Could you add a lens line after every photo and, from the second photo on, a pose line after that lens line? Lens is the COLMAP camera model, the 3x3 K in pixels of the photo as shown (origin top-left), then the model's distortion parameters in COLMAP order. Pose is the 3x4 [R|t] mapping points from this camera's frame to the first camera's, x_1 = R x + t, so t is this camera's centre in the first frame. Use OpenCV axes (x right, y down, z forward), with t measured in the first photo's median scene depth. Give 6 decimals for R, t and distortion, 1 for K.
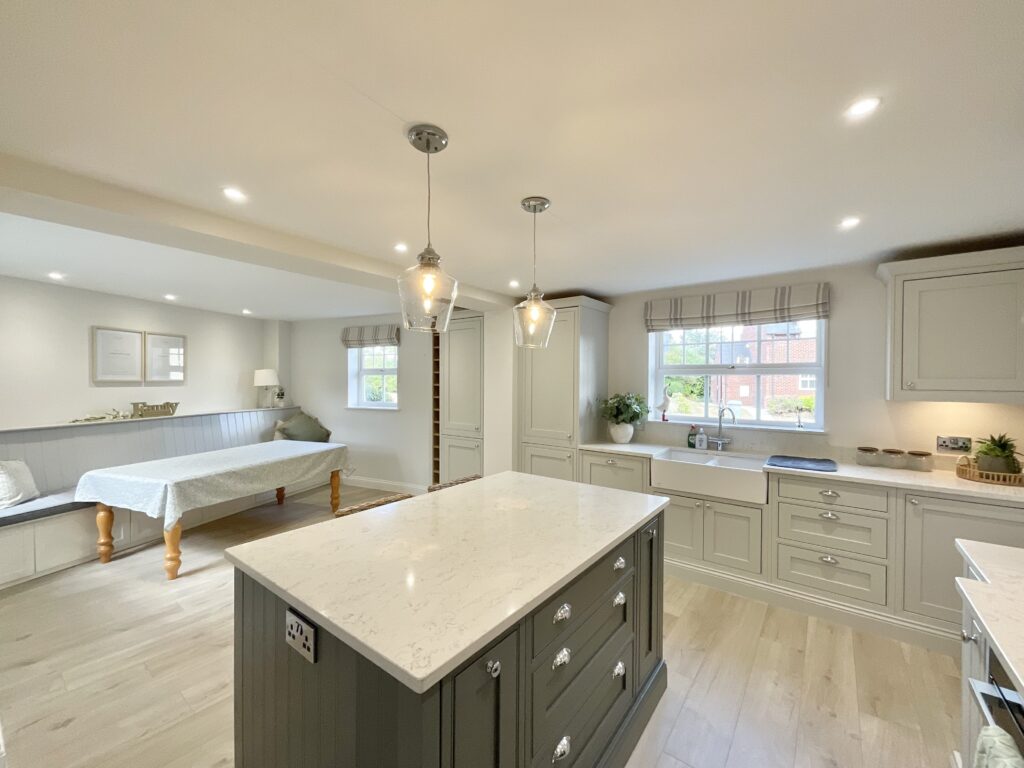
lens RADIAL K [[416.3, 0, 519.8], [0, 416.3, 383.3], [0, 0, 1]] dist [-0.003768, -0.000127]
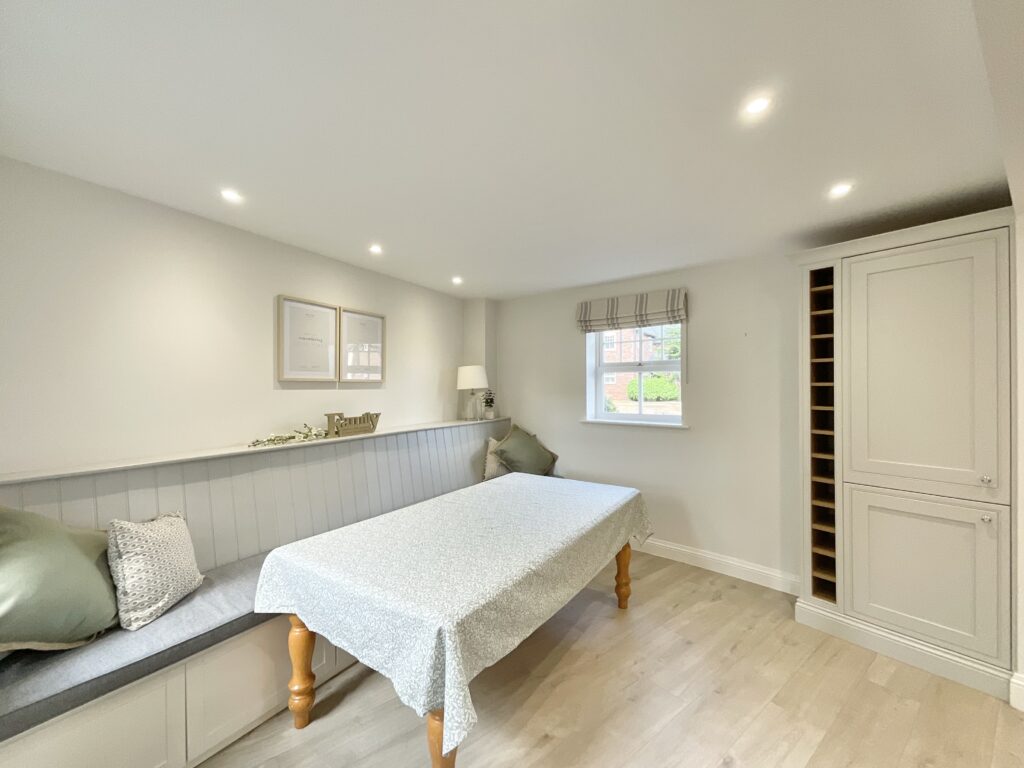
lens RADIAL K [[416.3, 0, 512.8], [0, 416.3, 382.2], [0, 0, 1]] dist [-0.003768, -0.000127]
pose [[0.965654, -0.006111, -0.259758, -0.447006], [0.001718, 0.999852, -0.017135, 0.008264], [0.259825, 0.016101, 0.965522, 0.412596]]
